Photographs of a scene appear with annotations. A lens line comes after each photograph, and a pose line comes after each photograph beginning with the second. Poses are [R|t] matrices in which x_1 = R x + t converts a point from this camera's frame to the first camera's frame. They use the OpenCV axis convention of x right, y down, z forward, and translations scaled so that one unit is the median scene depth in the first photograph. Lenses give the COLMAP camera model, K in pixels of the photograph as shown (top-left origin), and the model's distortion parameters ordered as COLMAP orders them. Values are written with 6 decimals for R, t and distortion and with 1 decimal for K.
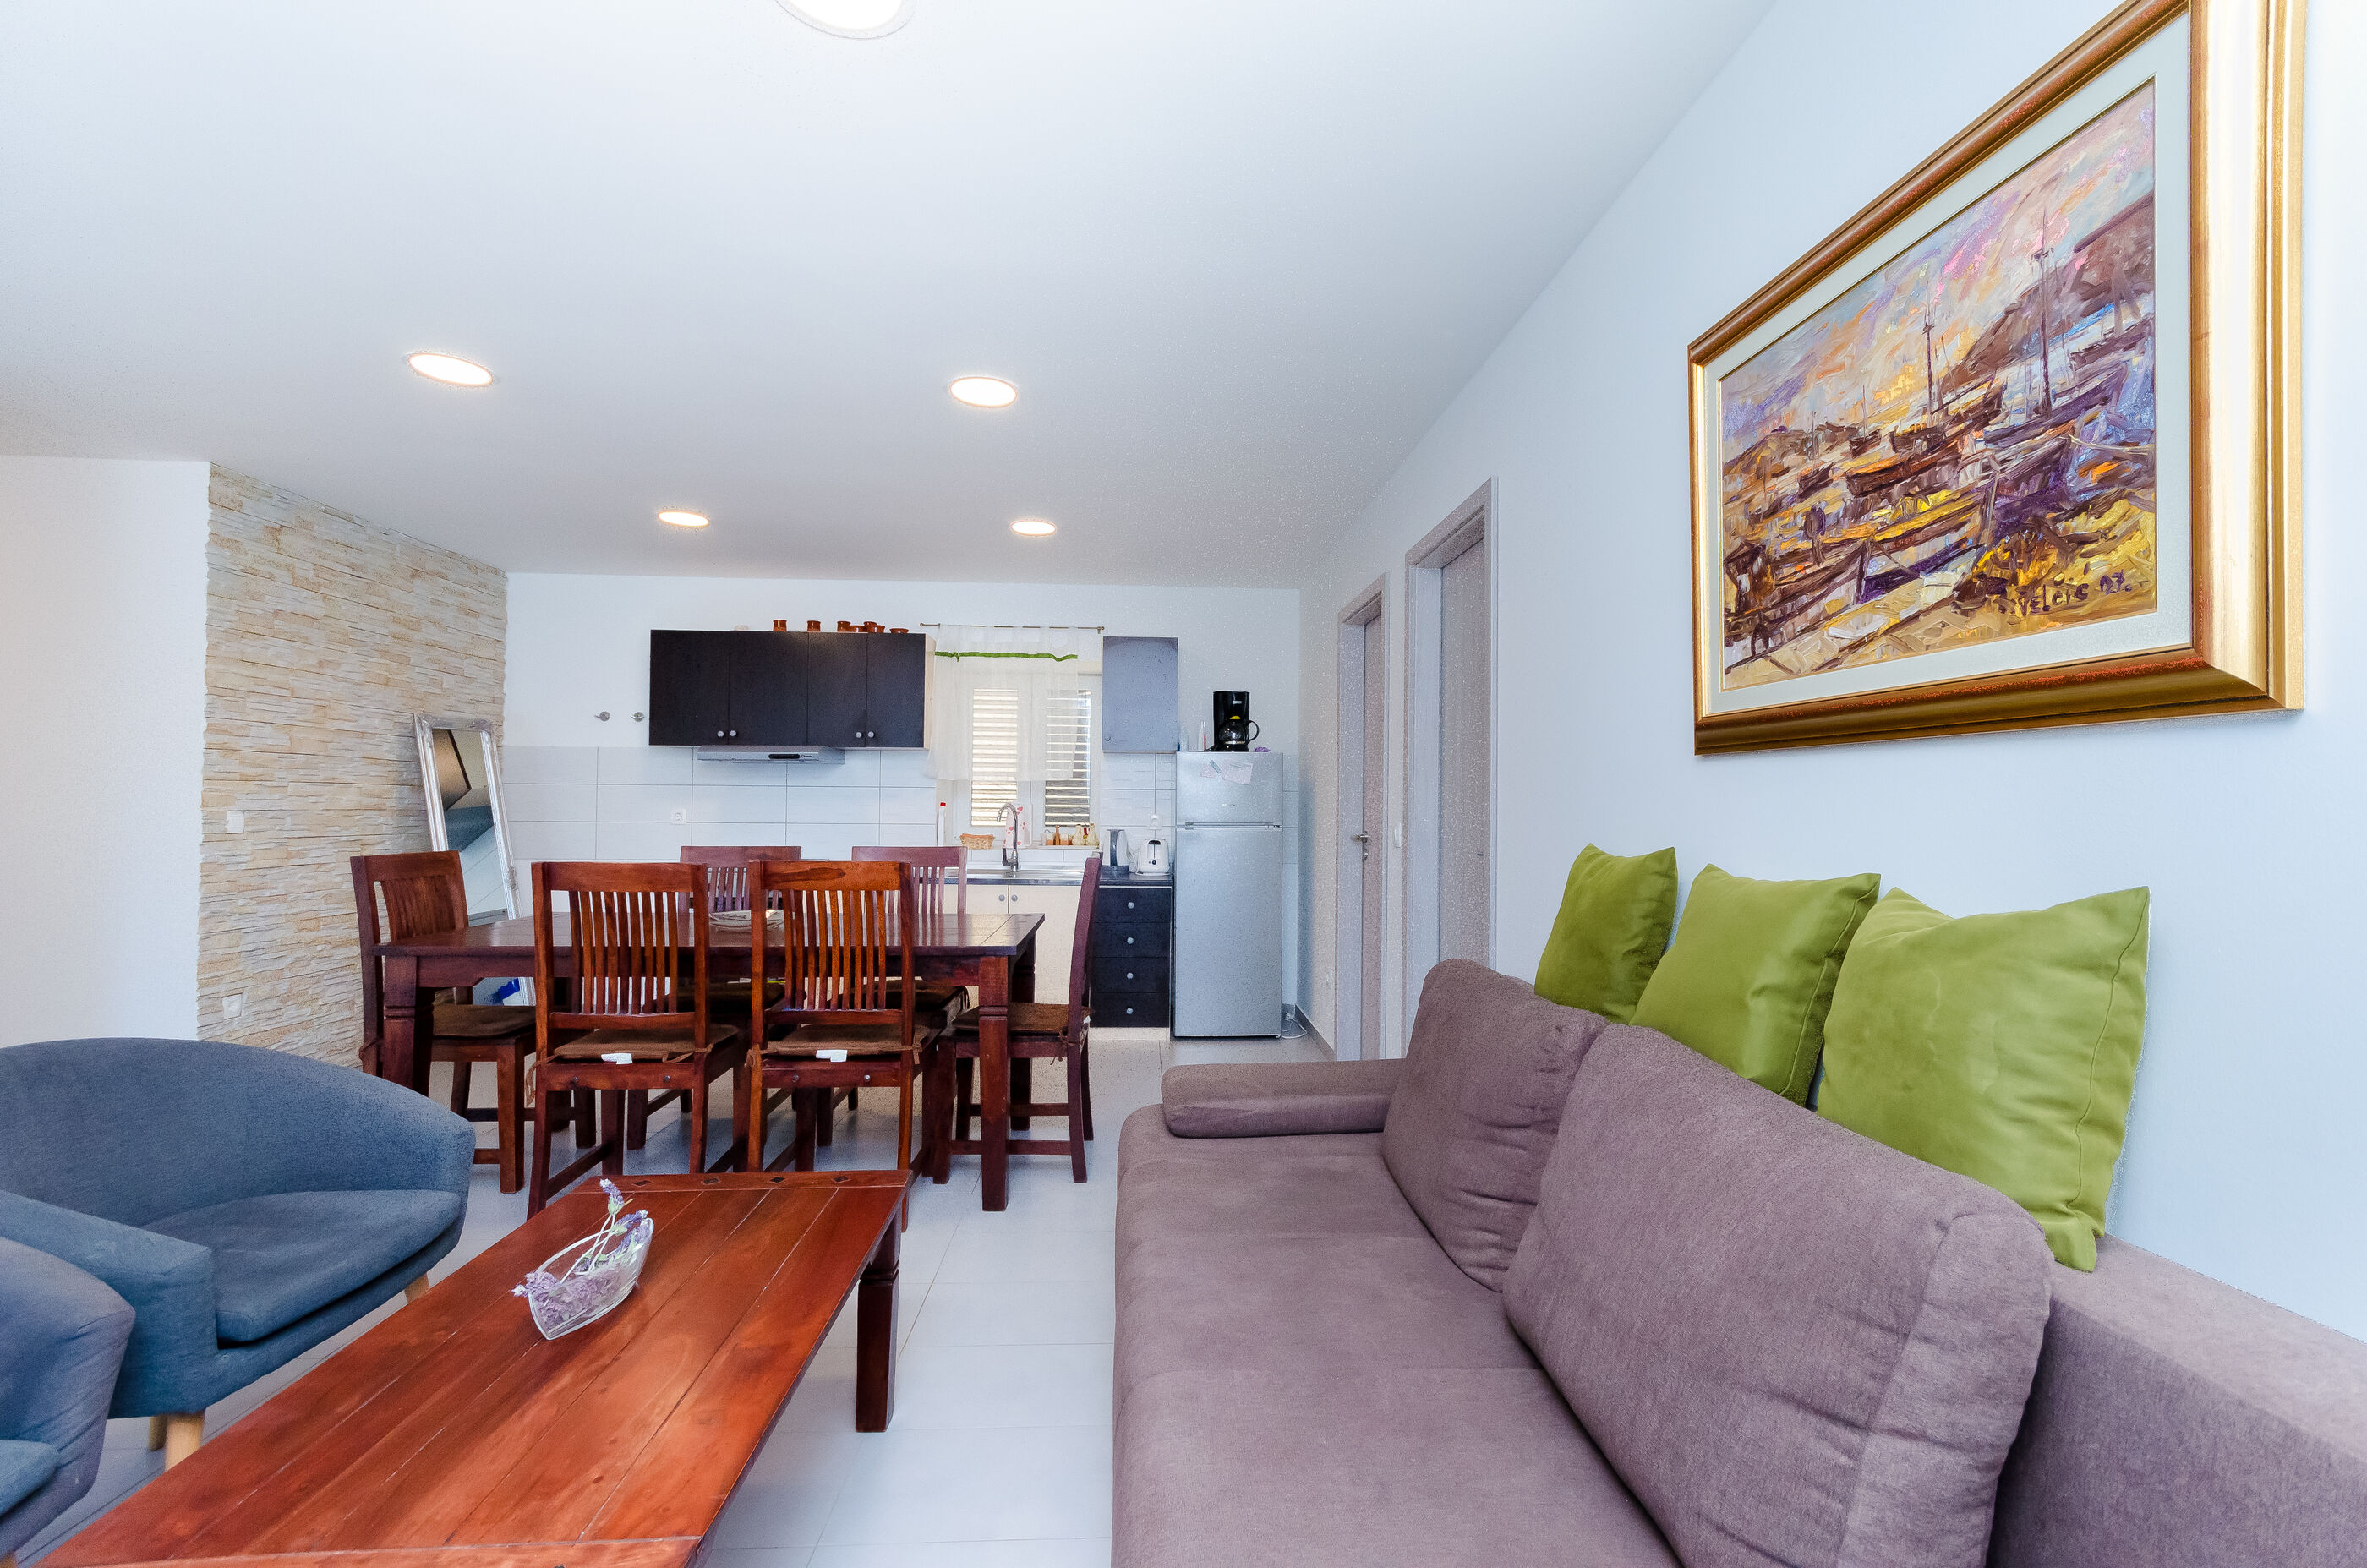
lens RADIAL K [[1033.1, 0, 1185.9], [0, 1033.1, 800.1], [0, 0, 1]] dist [0.000543, 0.000424]
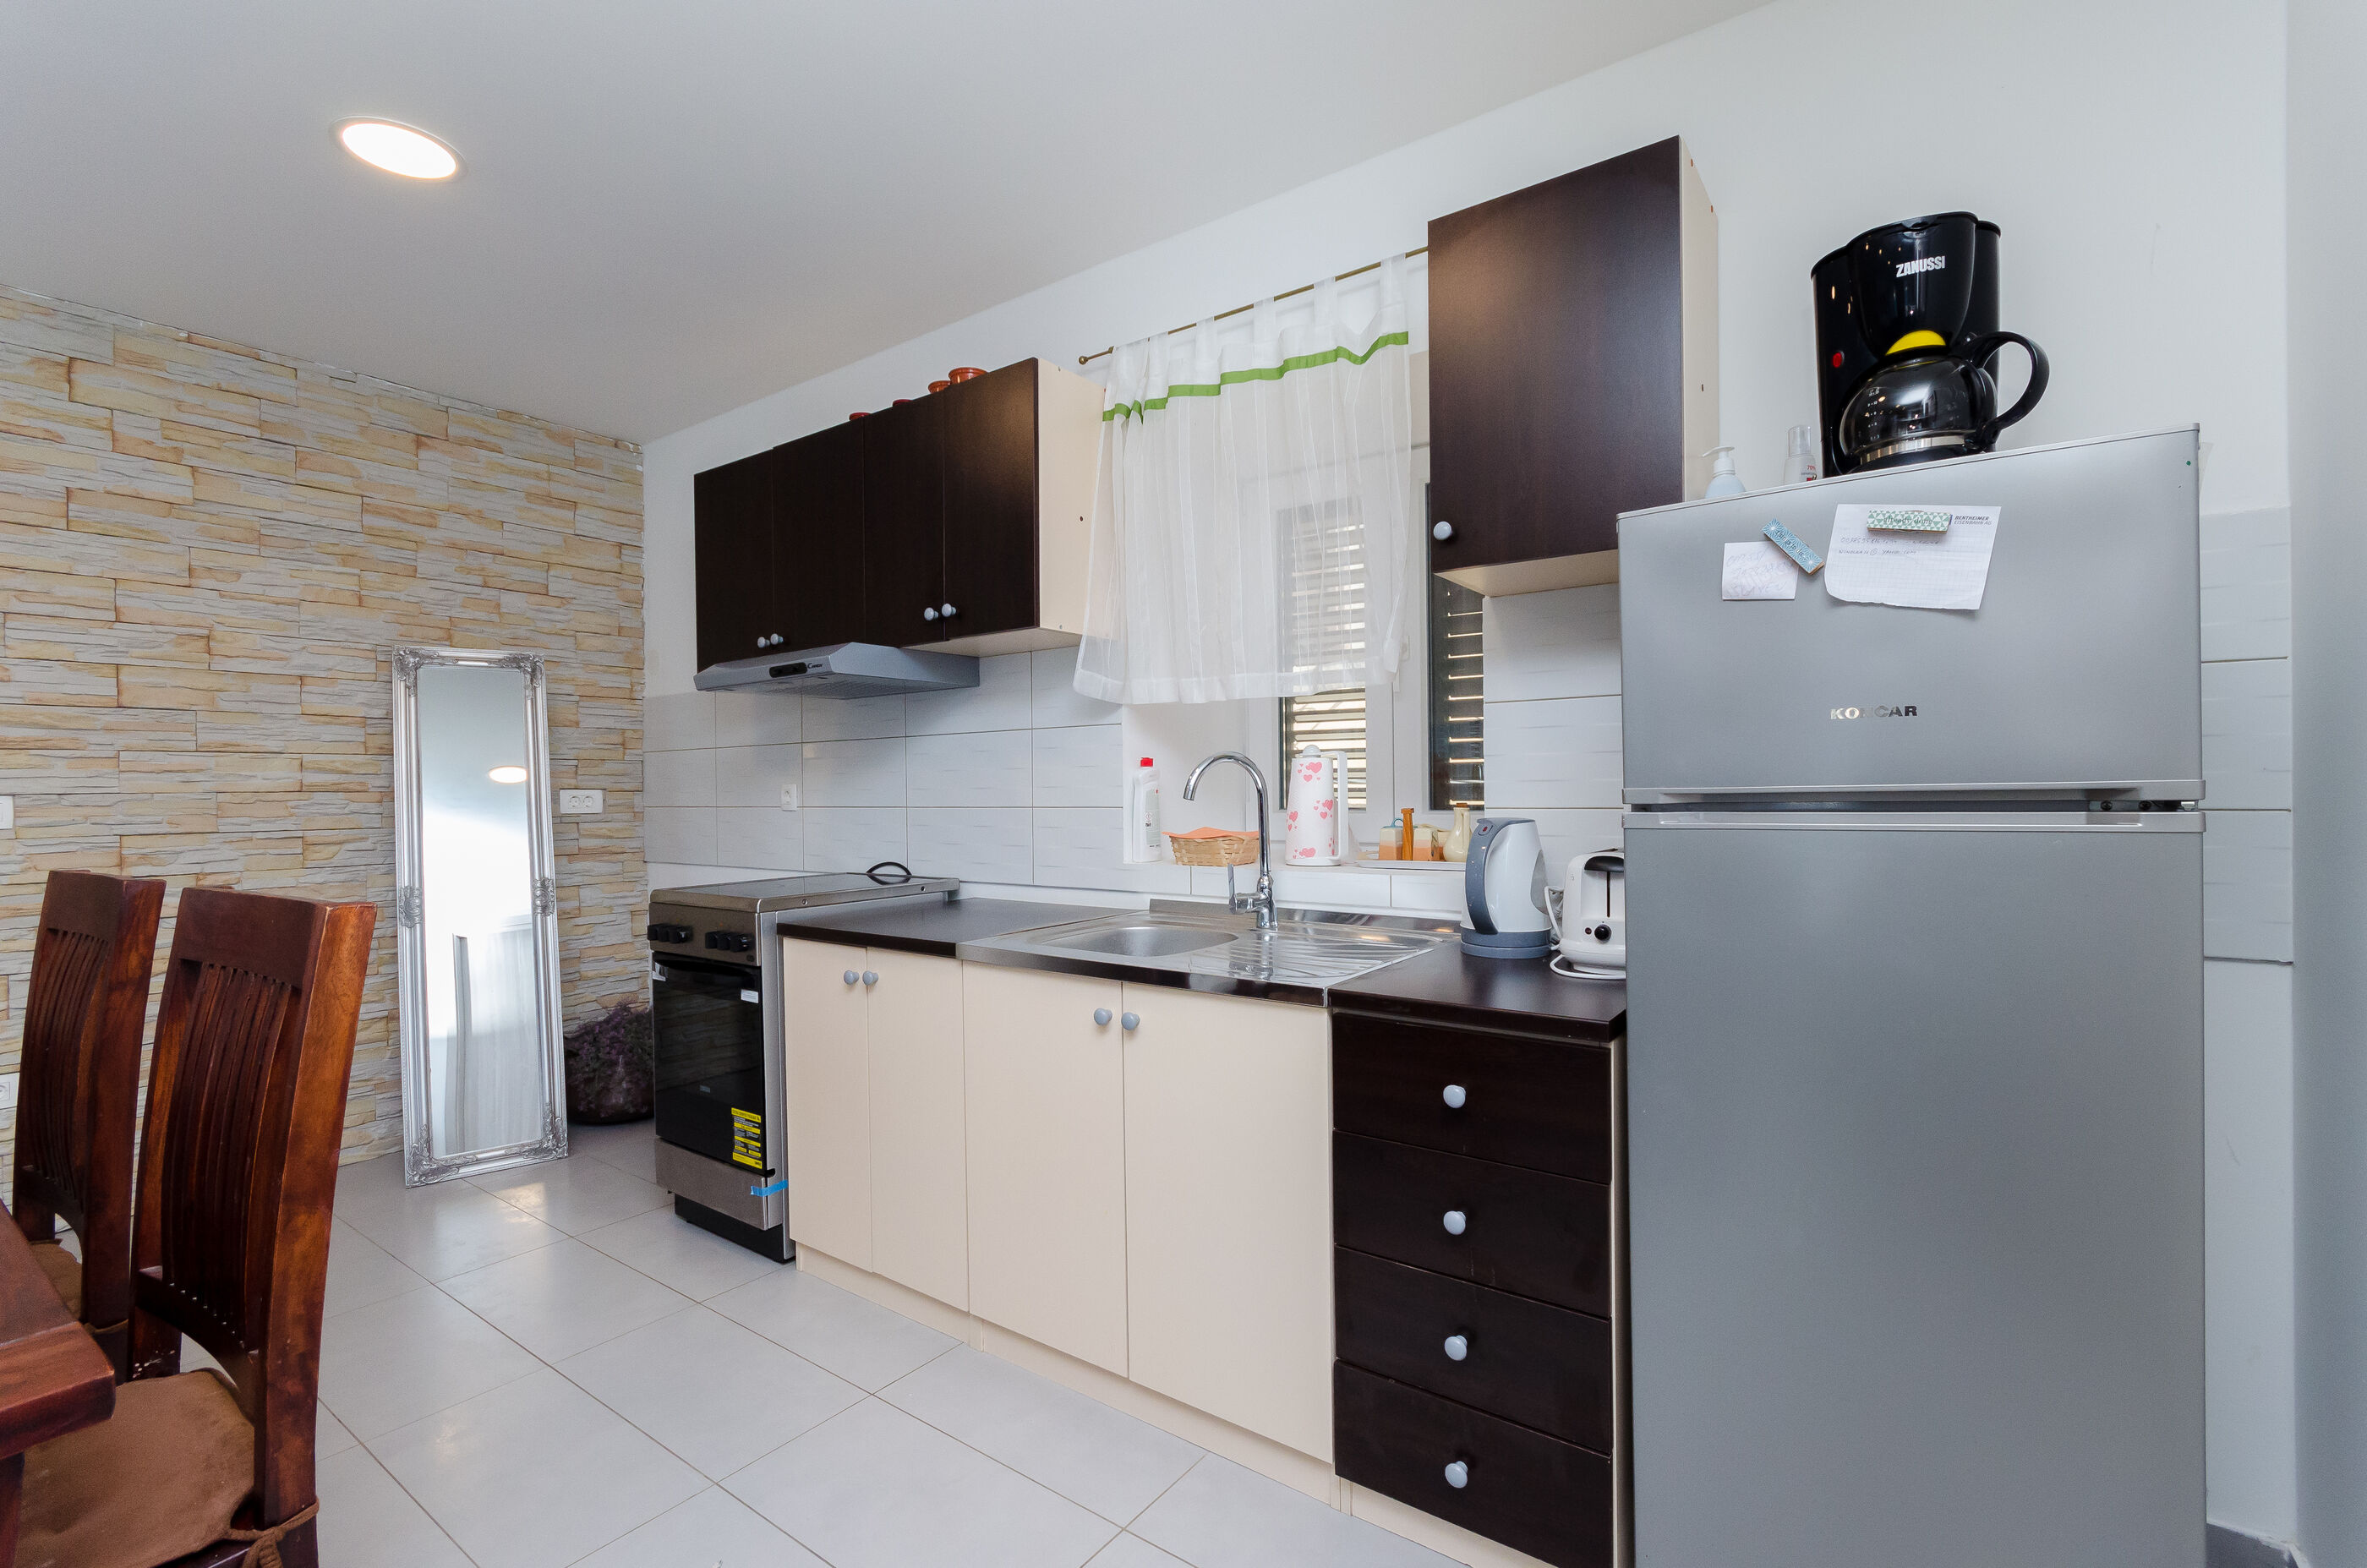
lens RADIAL K [[1064.6, 0, 1182.6], [0, 1064.6, 794.2], [0, 0, 1]] dist [-0.006415, -0.000803]
pose [[0.776972, -0.014462, -0.629369, 0.216982], [0.021879, 0.999752, 0.004036, 0.057438], [0.629154, -0.016906, 0.777096, 2.307320]]
